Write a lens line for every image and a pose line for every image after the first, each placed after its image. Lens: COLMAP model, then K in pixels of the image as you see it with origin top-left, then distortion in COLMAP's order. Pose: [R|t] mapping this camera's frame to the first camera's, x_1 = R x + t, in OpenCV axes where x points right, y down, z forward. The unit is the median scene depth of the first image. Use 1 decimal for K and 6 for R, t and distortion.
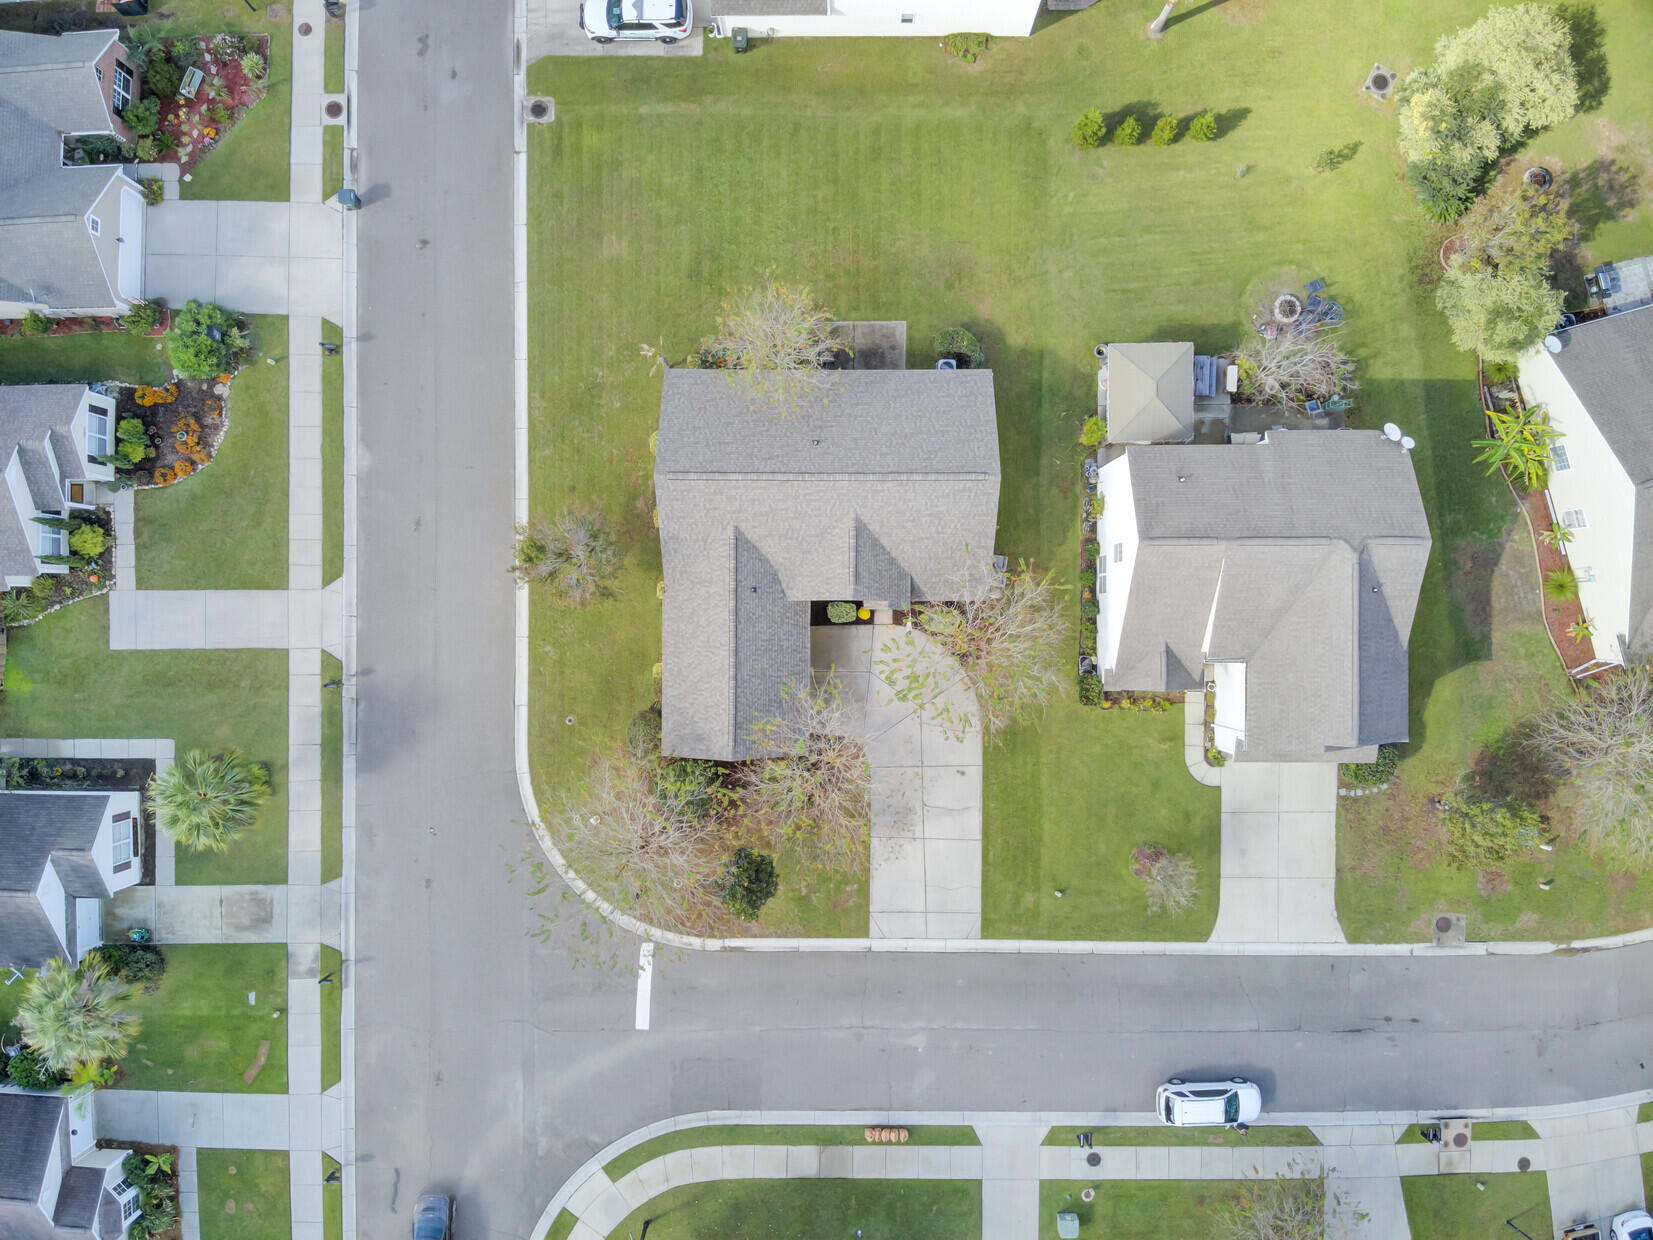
lens RADIAL K [[1191.9, 0, 826.5], [0, 1191.9, 620.0], [0, 0, 1]] dist [0.142912, -0.282666]
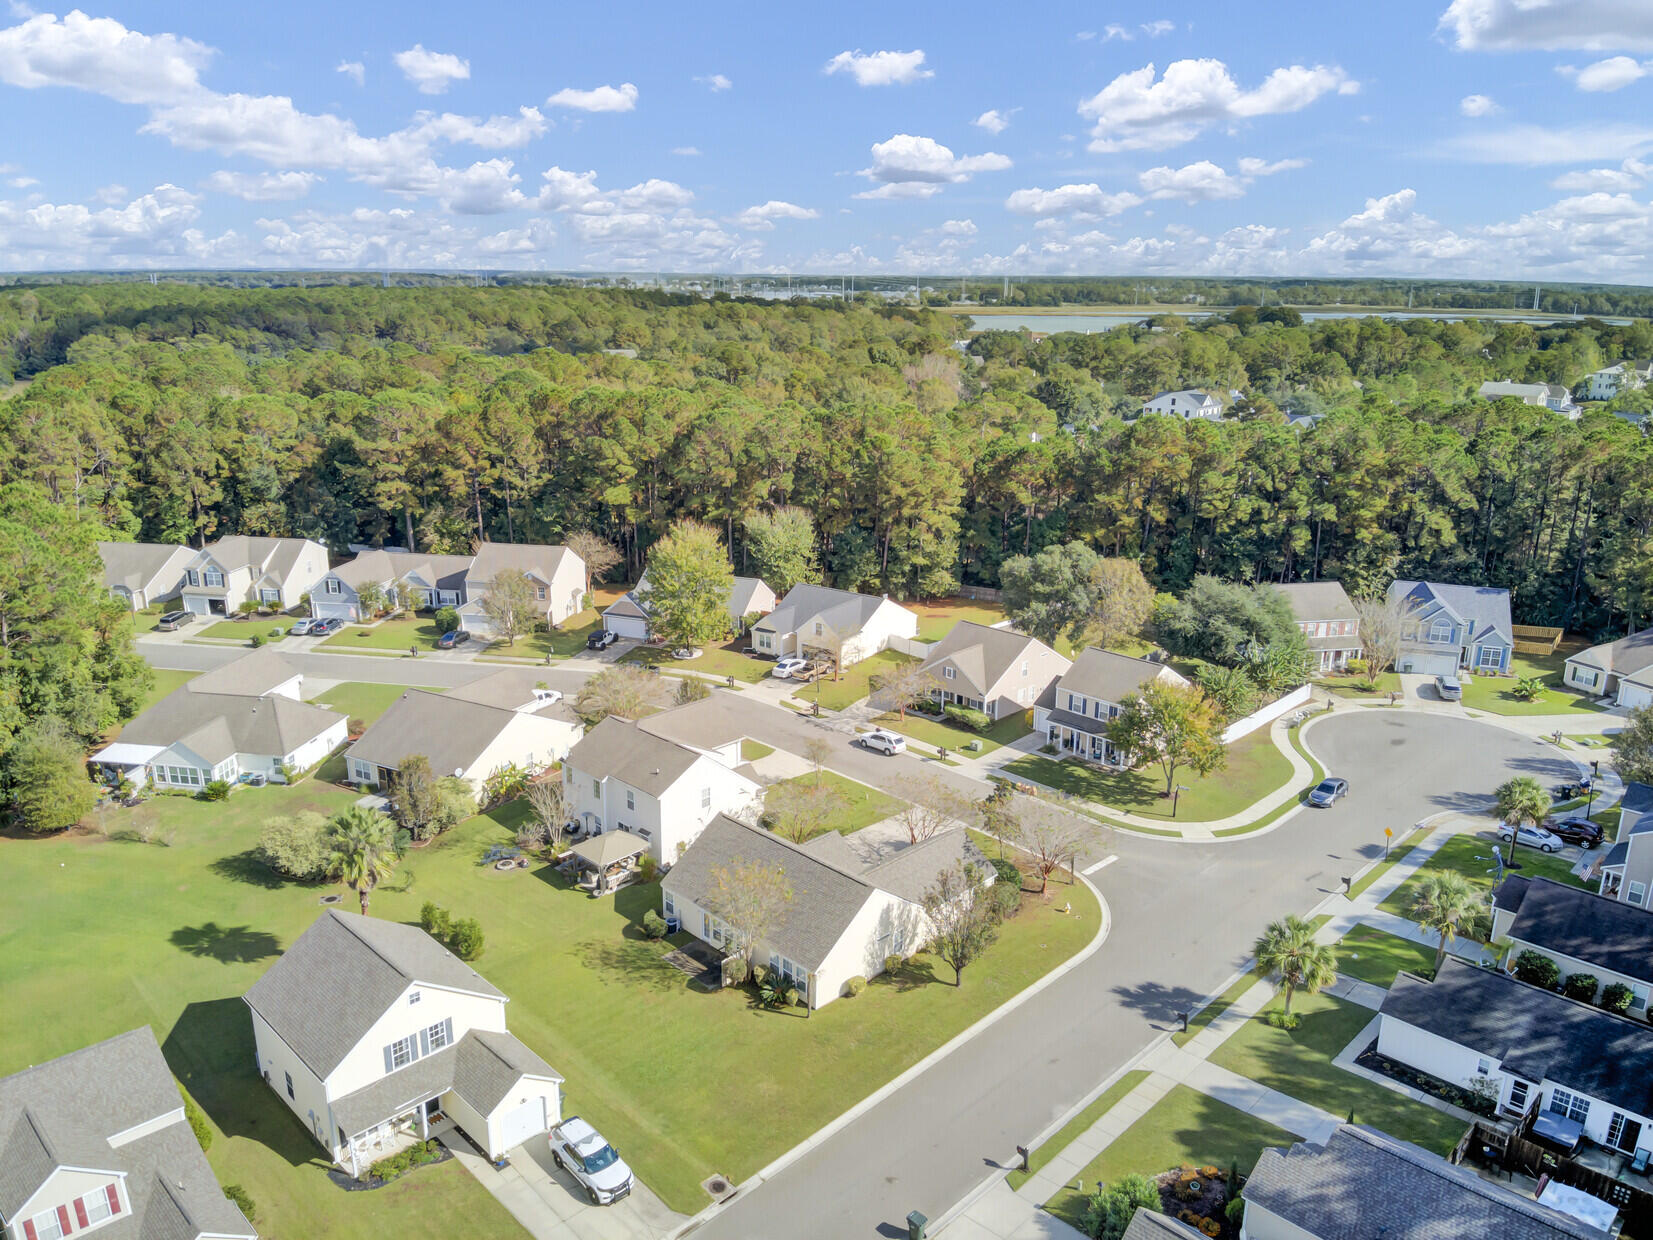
lens RADIAL K [[1198.2, 0, 823.5], [0, 1198.2, 635.6], [0, 0, 1]] dist [0.069931, -0.144637]
pose [[-0.710540, -0.205485, 0.672985, -0.884413], [0.703655, -0.205239, 0.680255, -0.950190], [-0.001659, 0.956898, 0.290421, 0.263931]]
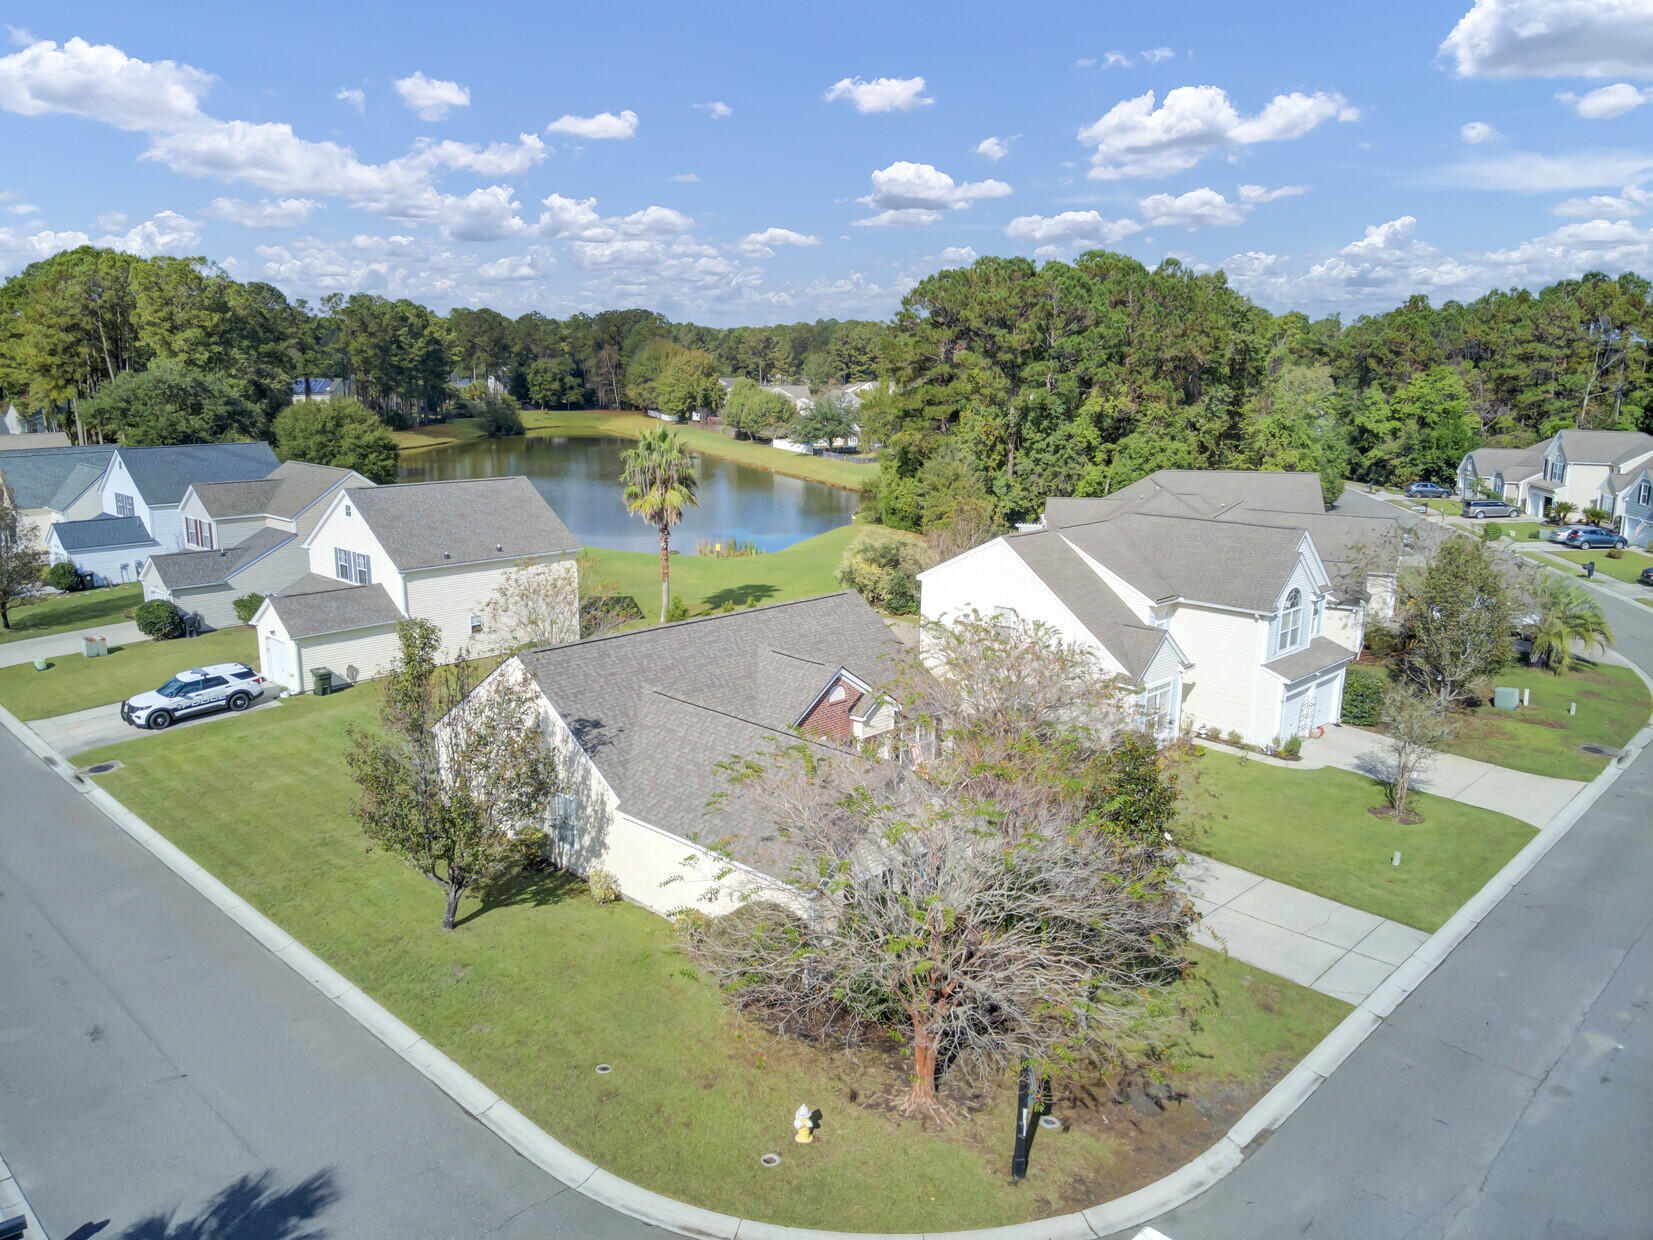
lens RADIAL K [[1198.2, 0, 823.5], [0, 1198.2, 635.6], [0, 0, 1]] dist [0.069931, -0.144637]
pose [[0.691318, -0.153753, 0.706002, -0.448490], [0.722486, 0.160171, -0.672577, 0.417018], [-0.009670, 0.975041, 0.221813, 0.741002]]
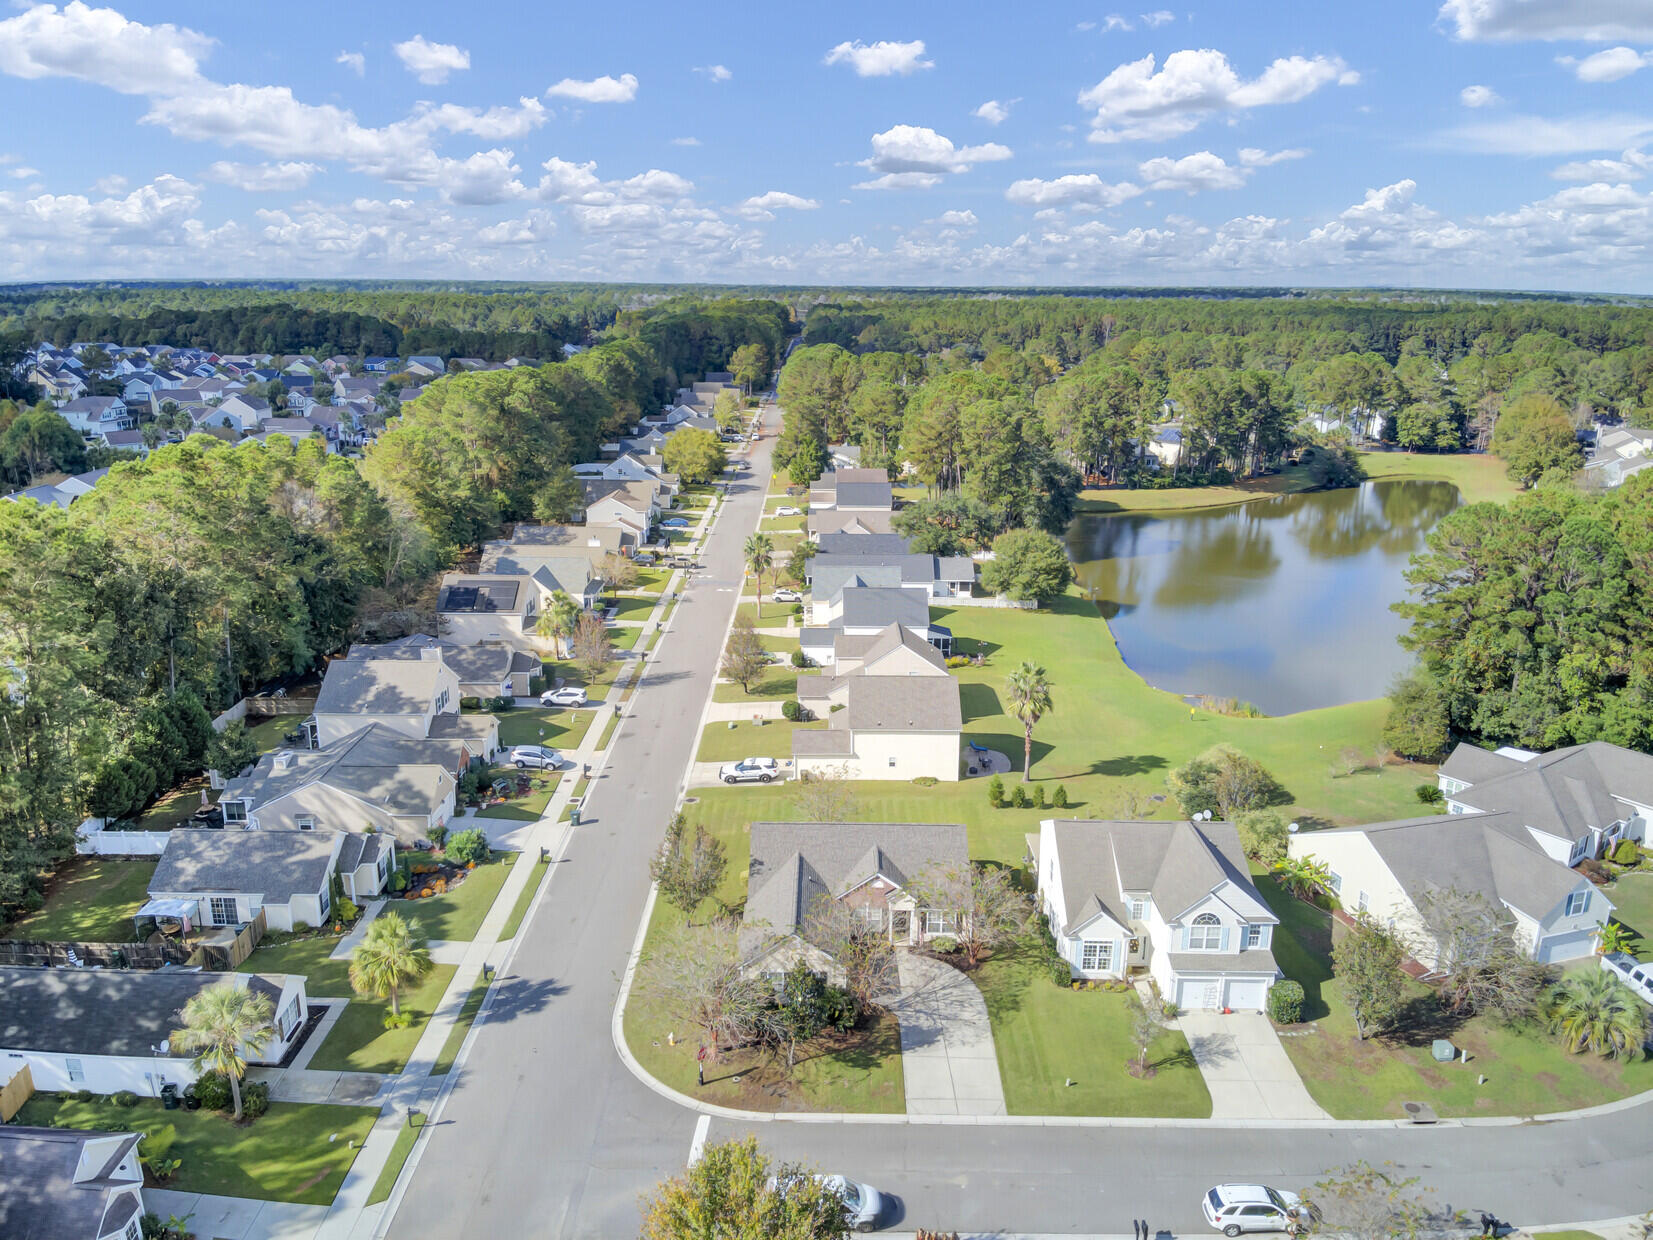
lens RADIAL K [[1191.9, 0, 826.5], [0, 1191.9, 620.0], [0, 0, 1]] dist [0.142912, -0.282666]
pose [[0.999941, 0.009397, 0.005420, -0.047968], [0.002712, 0.267224, -0.963631, 1.214517], [-0.010504, 0.963589, 0.267183, 0.266787]]
